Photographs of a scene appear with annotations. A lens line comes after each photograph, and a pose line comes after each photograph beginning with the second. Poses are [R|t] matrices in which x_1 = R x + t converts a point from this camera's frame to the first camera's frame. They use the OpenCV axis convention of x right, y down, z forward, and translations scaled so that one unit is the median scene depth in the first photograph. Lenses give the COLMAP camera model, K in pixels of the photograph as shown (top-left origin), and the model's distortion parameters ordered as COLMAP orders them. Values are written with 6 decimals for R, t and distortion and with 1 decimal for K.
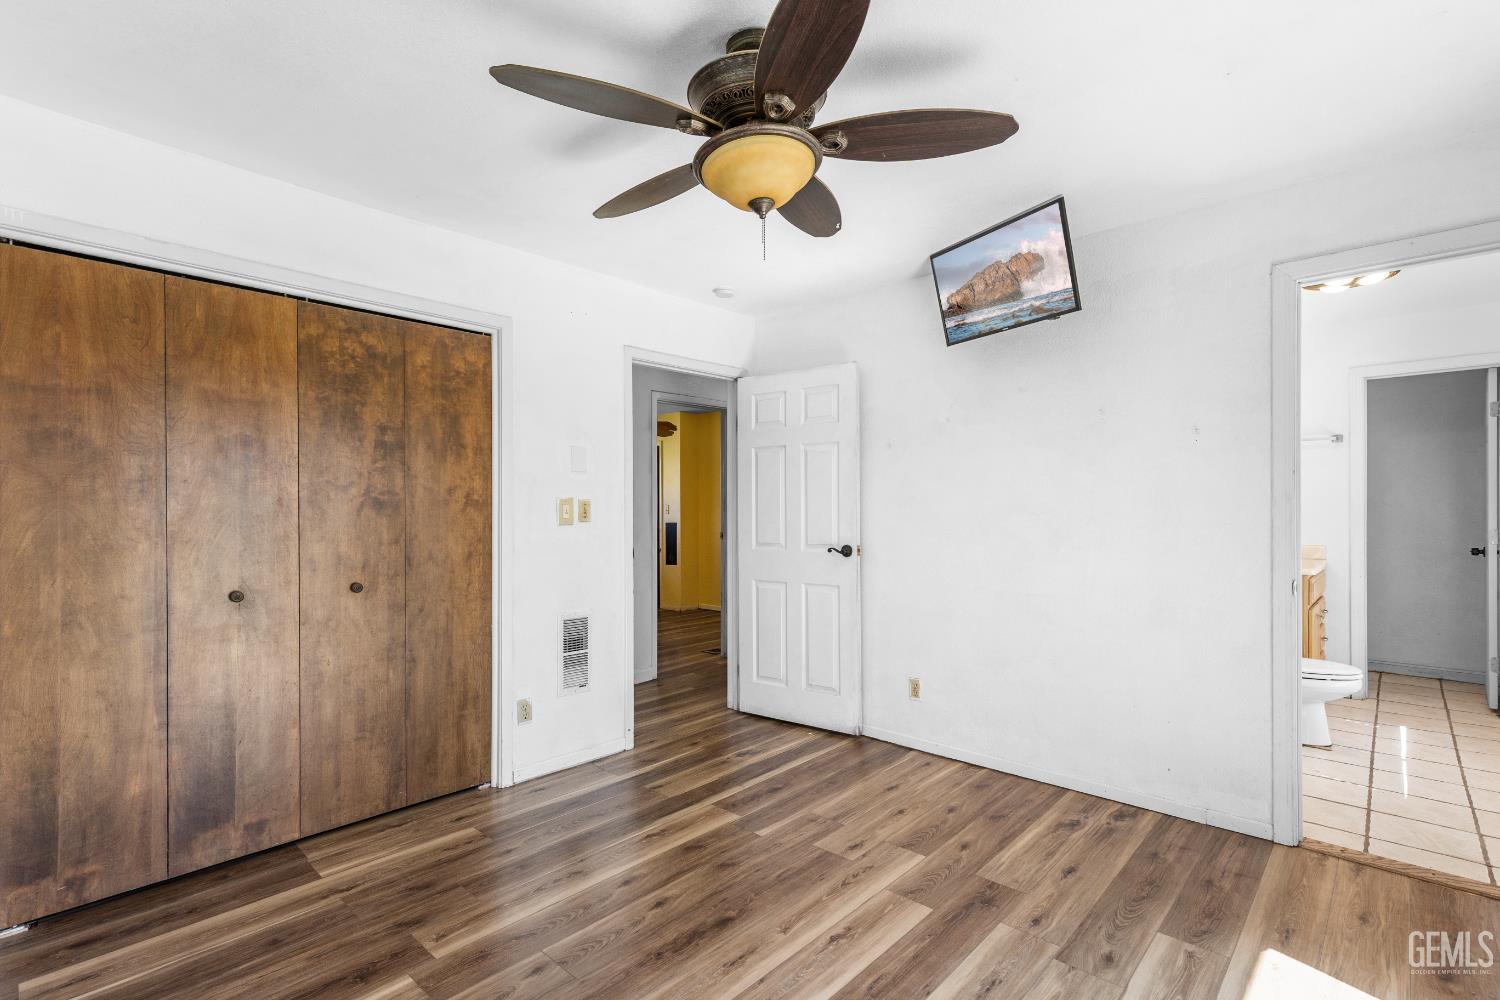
lens RADIAL K [[692.6, 0, 748.1], [0, 692.6, 502.5], [0, 0, 1]] dist [0.001688, 0.000036]
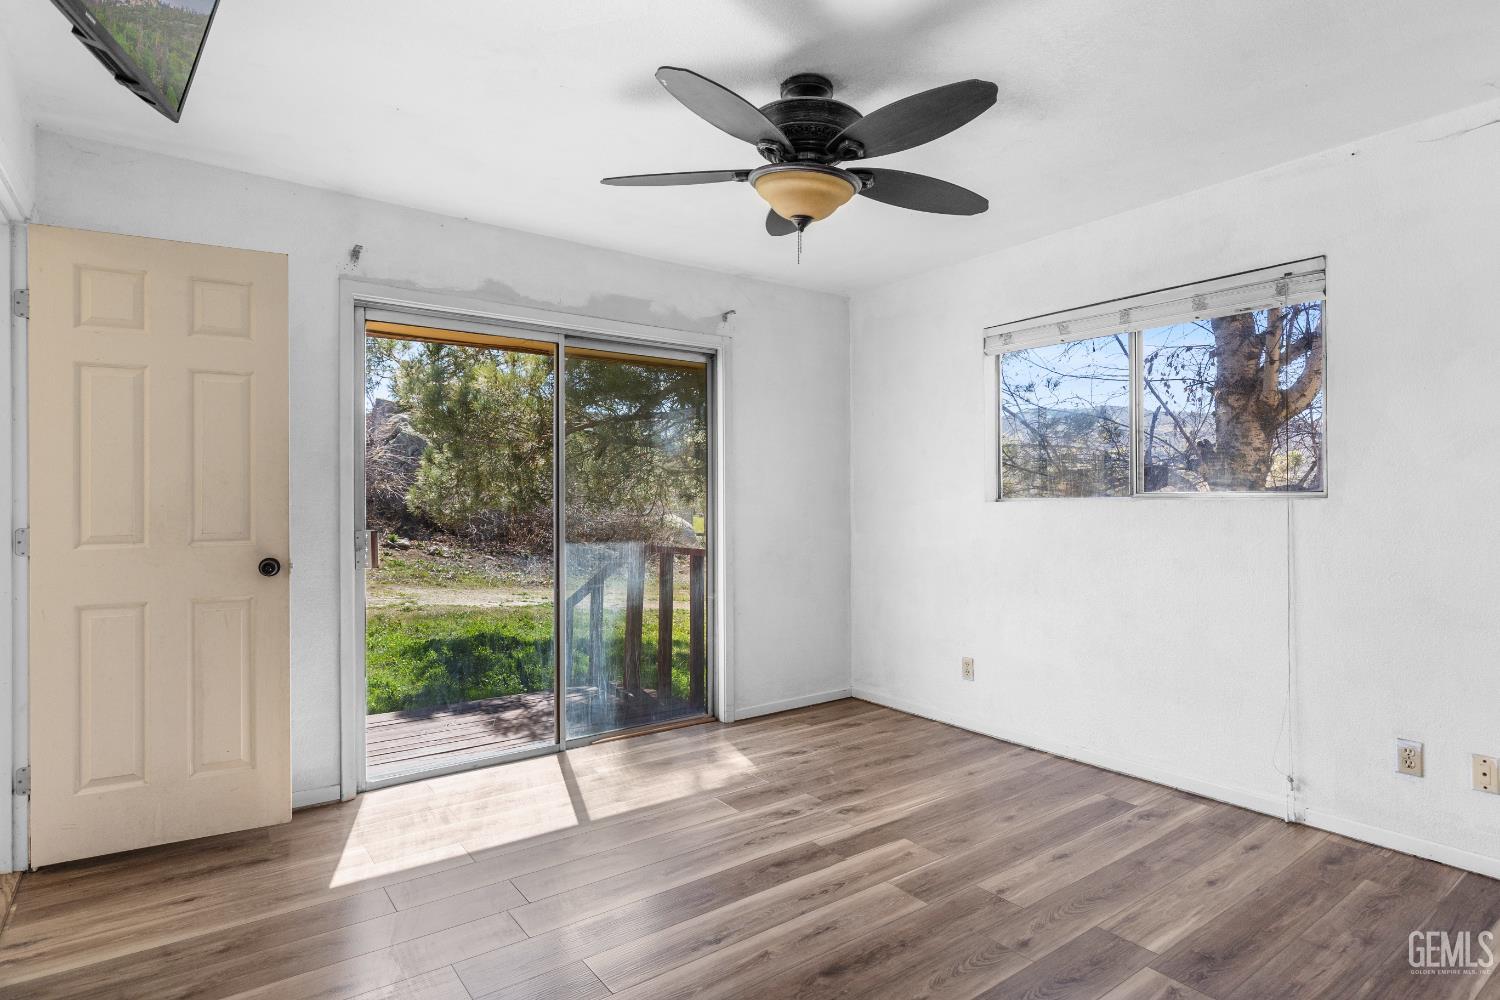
lens RADIAL K [[802.2, 0, 750.1], [0, 802.2, 497.0], [0, 0, 1]] dist [0.002686, 0.001215]
pose [[-0.982915, 0.002924, 0.184039, -0.121079], [0.002051, 0.999986, -0.004938, 0.031777], [-0.184051, -0.004476, -0.982907, 2.042246]]
